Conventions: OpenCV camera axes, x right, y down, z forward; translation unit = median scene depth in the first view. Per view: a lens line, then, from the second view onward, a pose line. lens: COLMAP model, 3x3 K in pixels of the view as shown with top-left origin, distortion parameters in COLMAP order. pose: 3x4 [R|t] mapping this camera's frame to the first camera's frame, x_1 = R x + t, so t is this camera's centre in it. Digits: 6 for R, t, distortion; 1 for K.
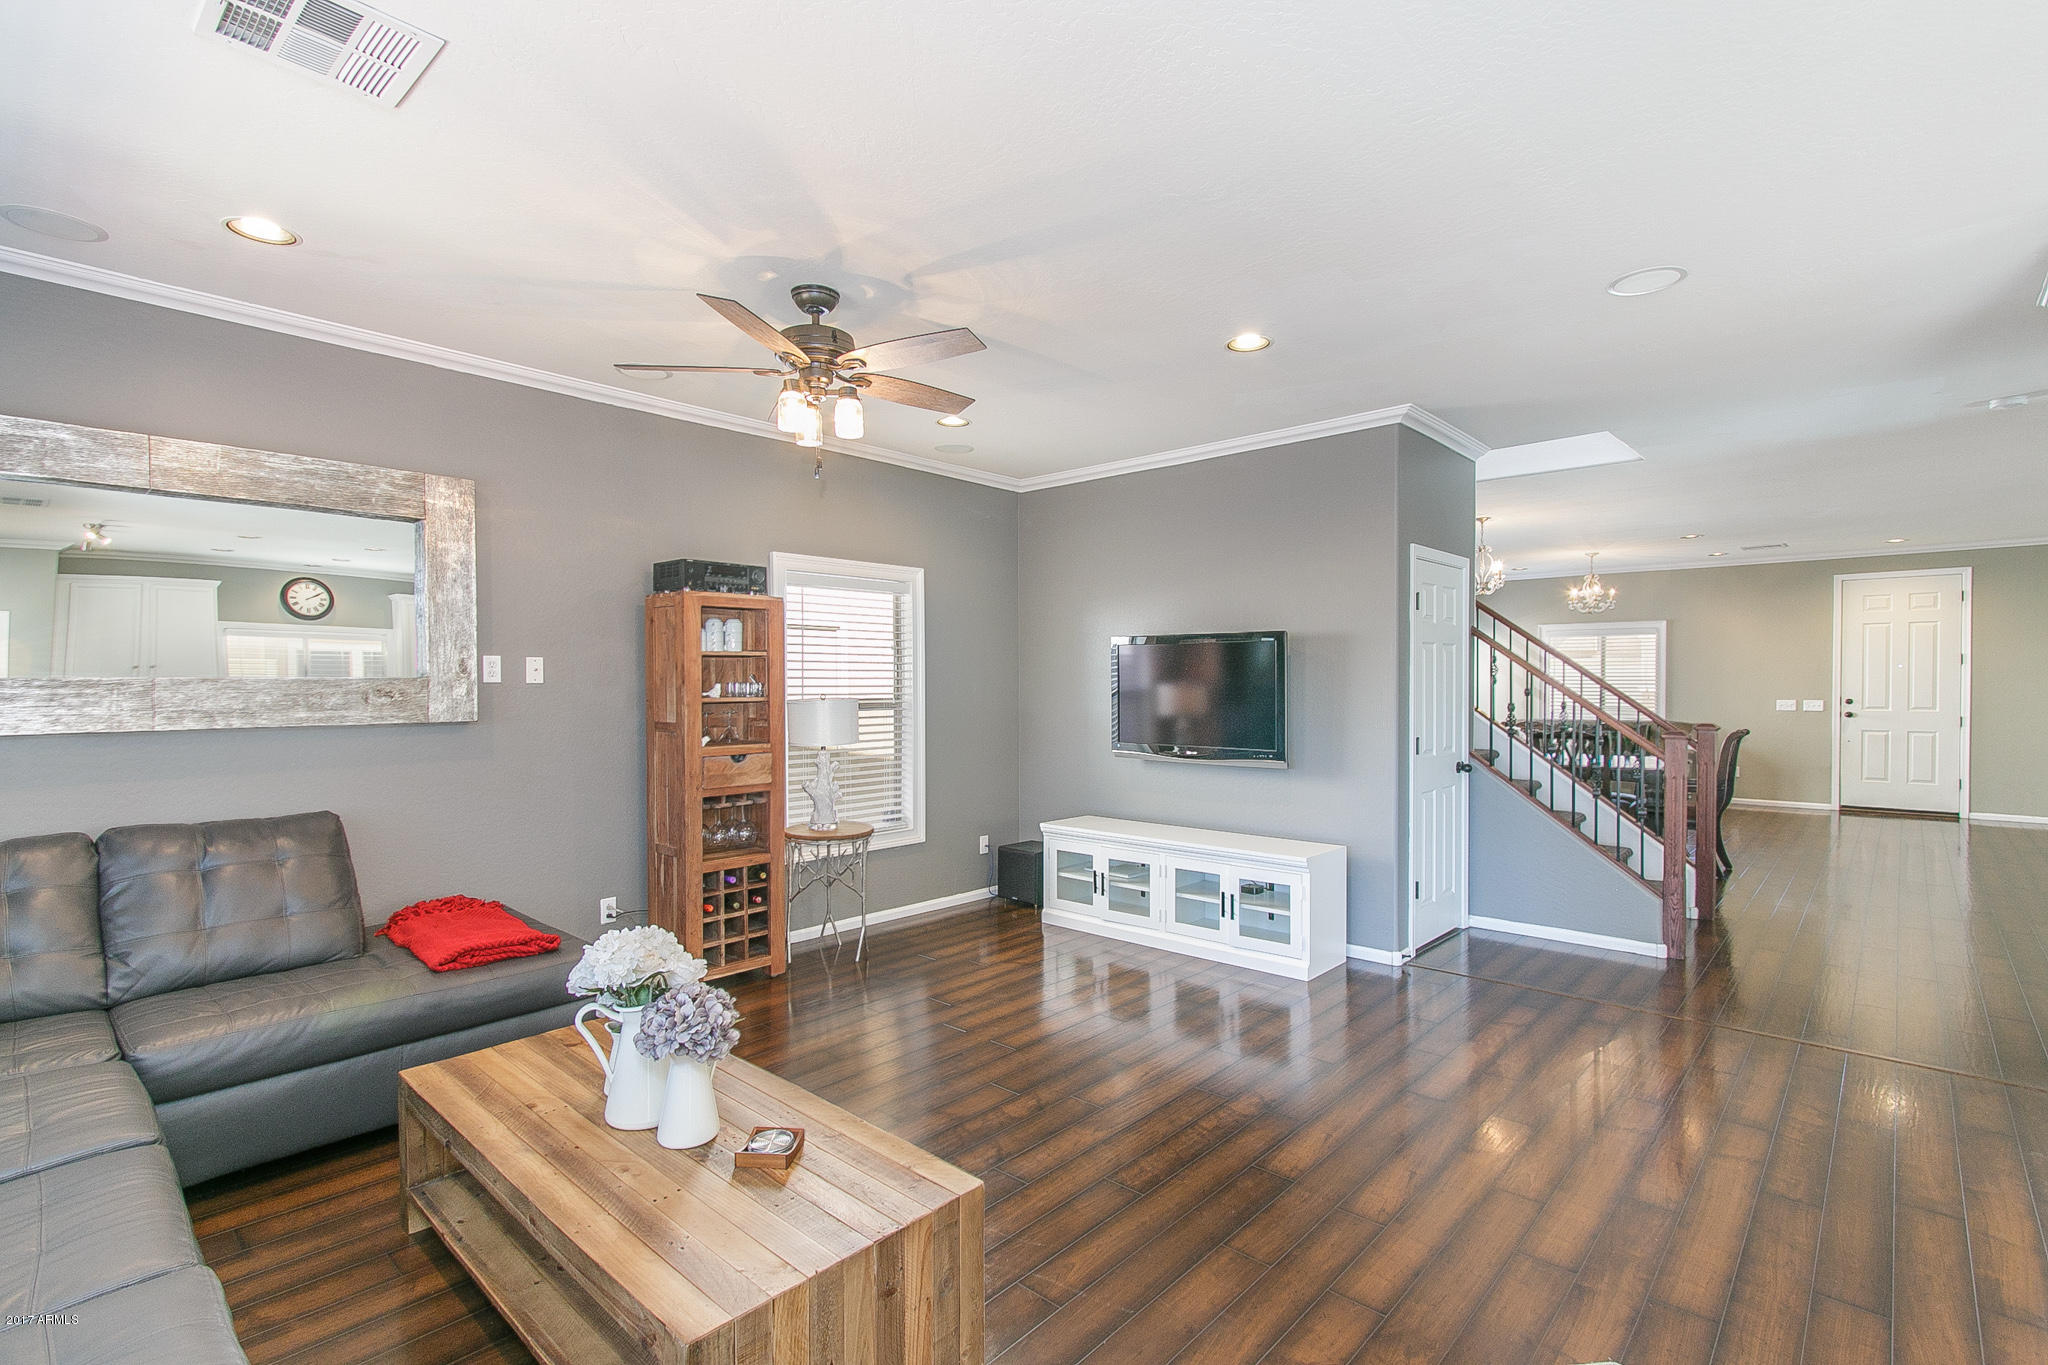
lens RADIAL K [[944.4, 0, 1057.4], [0, 944.4, 684.4], [0, 0, 1]] dist [-0.000719, -0.000730]
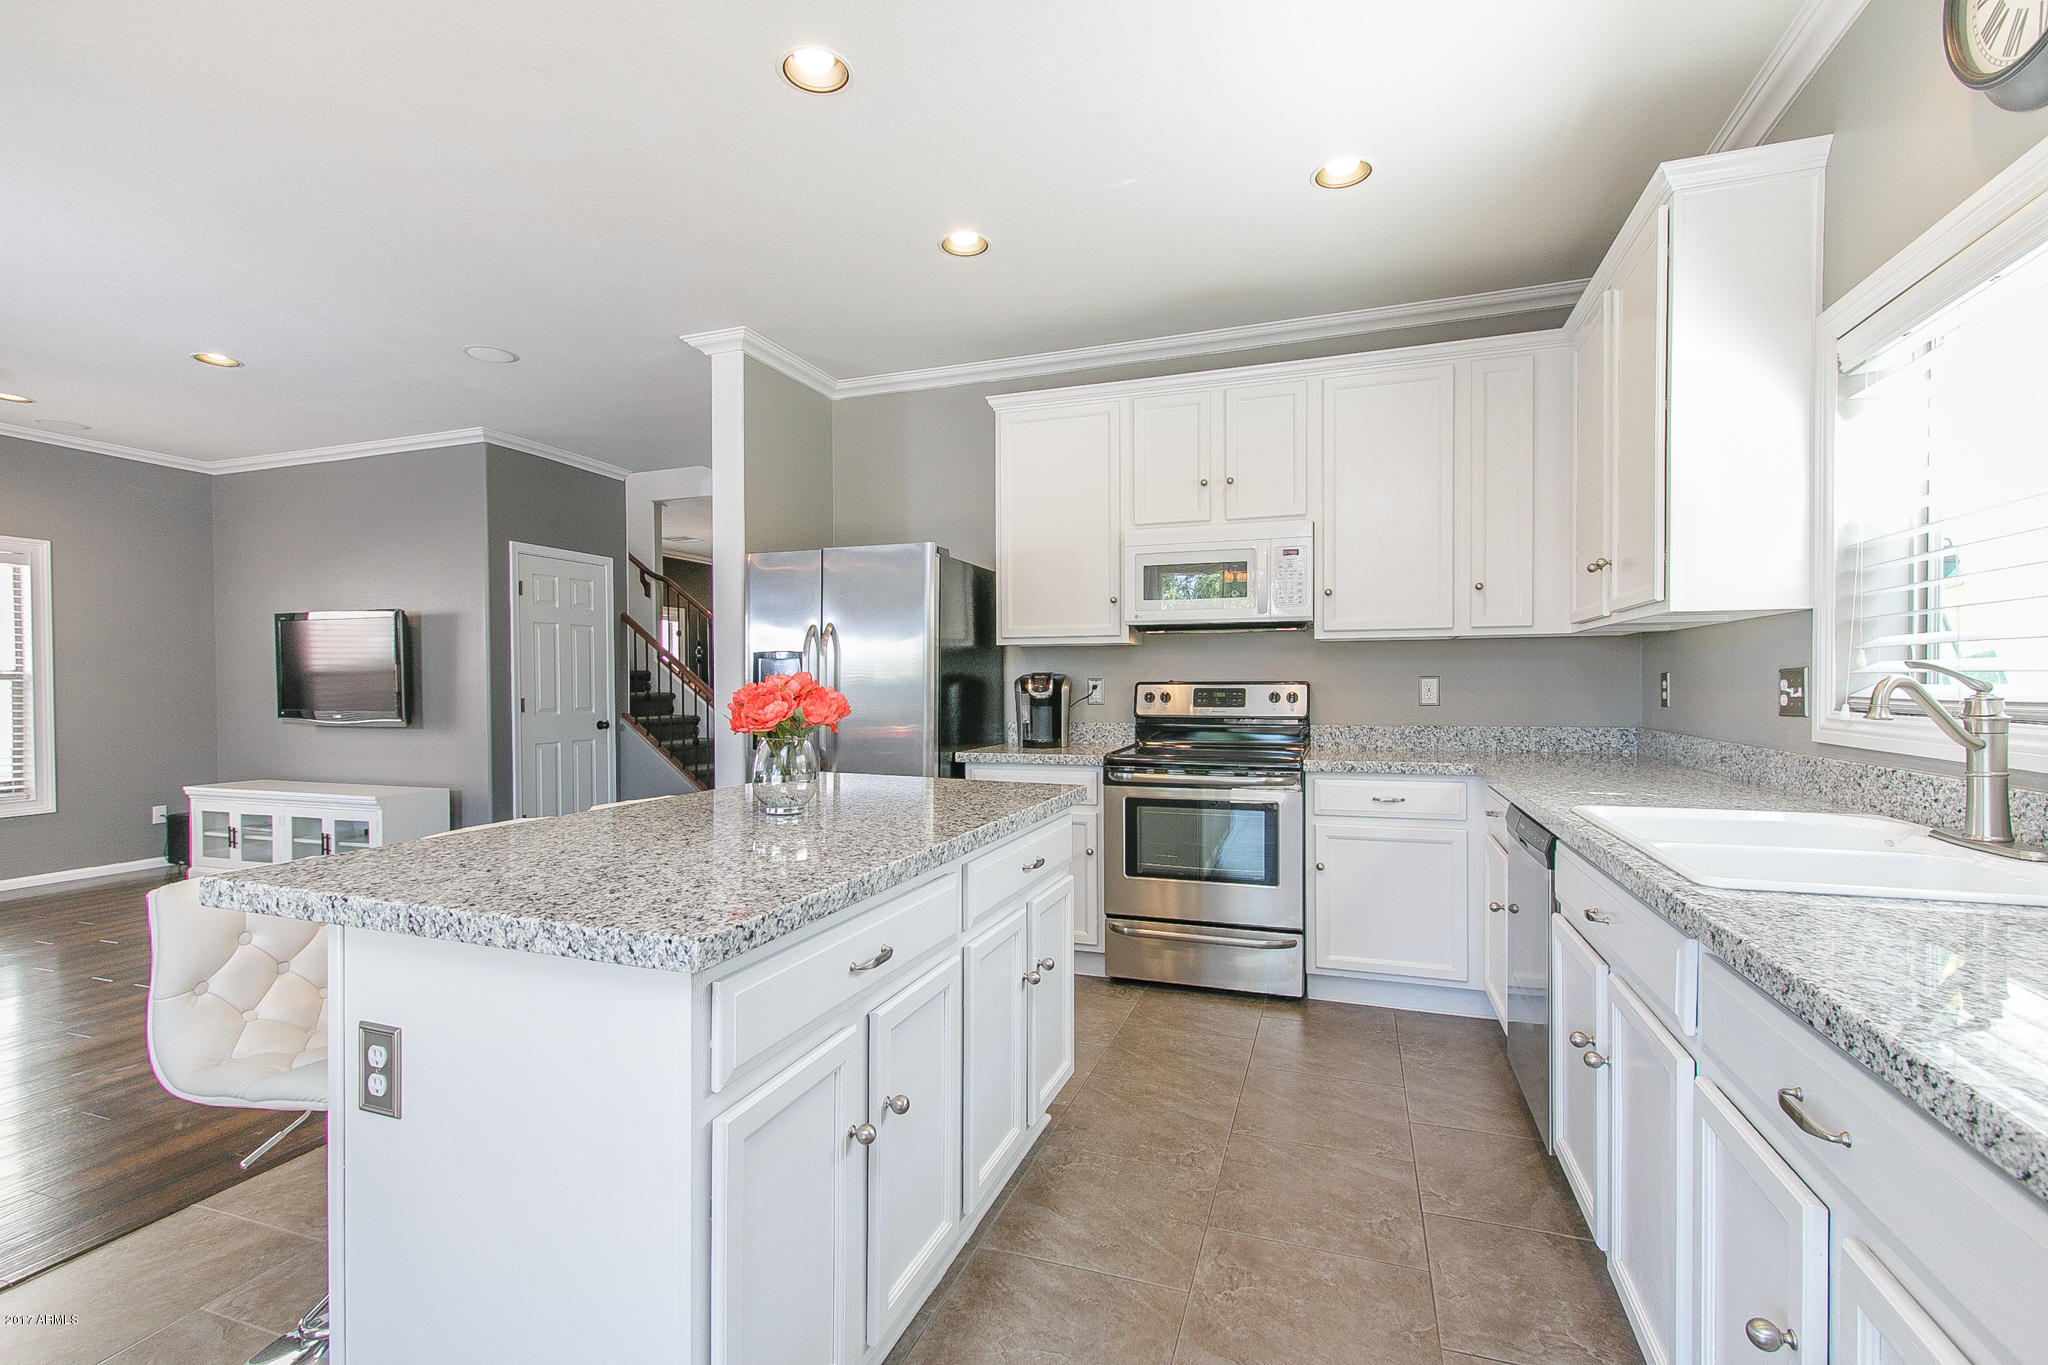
lens RADIAL K [[944.4, 0, 1057.4], [0, 944.4, 684.4], [0, 0, 1]] dist [-0.000719, -0.000730]
pose [[0.927582, -0.001006, 0.373617, 0.499013], [0.001131, 0.999999, -0.000117, 0.032931], [-0.373617, 0.000531, 0.927583, -0.353667]]
